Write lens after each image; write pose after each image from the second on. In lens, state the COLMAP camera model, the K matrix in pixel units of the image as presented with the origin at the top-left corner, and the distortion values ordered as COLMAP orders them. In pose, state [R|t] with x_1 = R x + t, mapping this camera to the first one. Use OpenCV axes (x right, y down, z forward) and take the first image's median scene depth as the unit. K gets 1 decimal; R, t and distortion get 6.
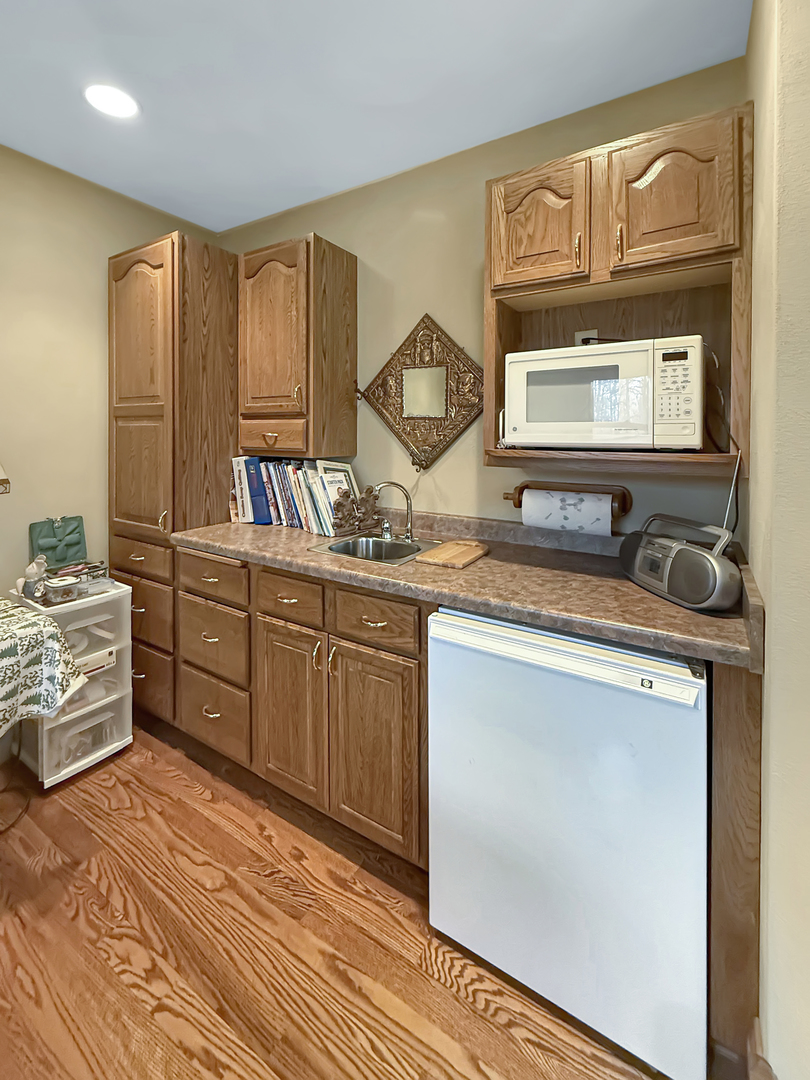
lens RADIAL K [[489.4, 0, 401.7], [0, 489.4, 436.9], [0, 0, 1]] dist [-0.007905, -0.000063]
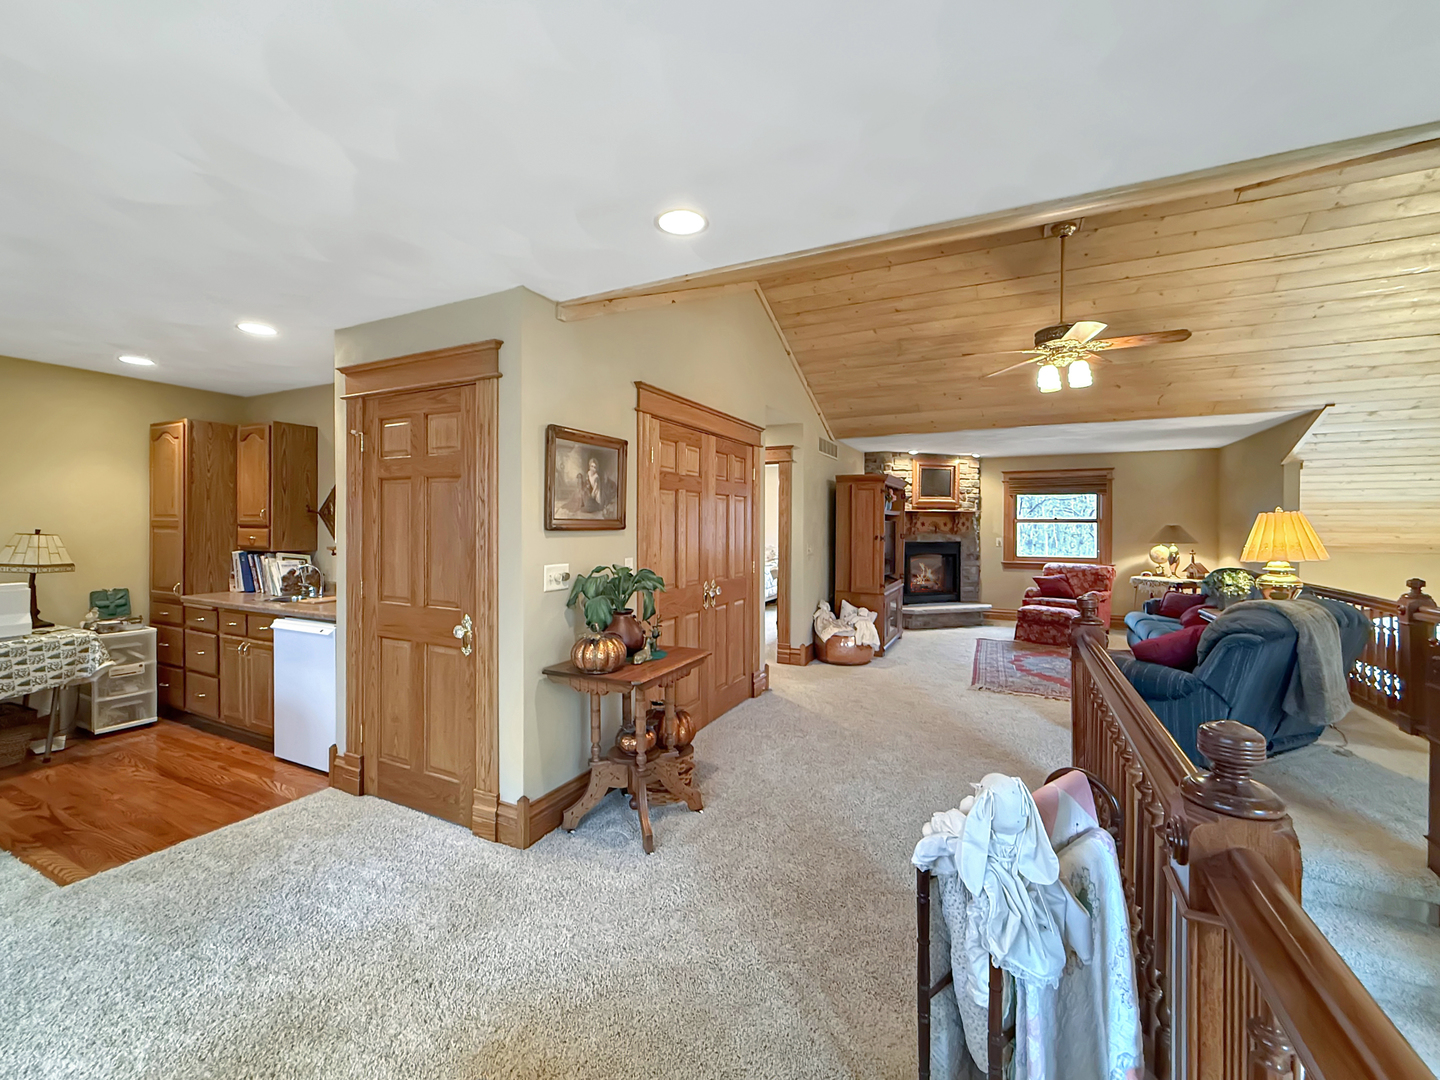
lens RADIAL K [[597.4, 0, 709.3], [0, 597.4, 527.2], [0, 0, 1]] dist [-0.000825, 0.000005]
pose [[0.994030, -0.000169, 0.109111, 1.109267], [0.000744, 0.999986, -0.005231, -0.029603], [-0.109108, 0.005281, 0.994016, -1.250267]]
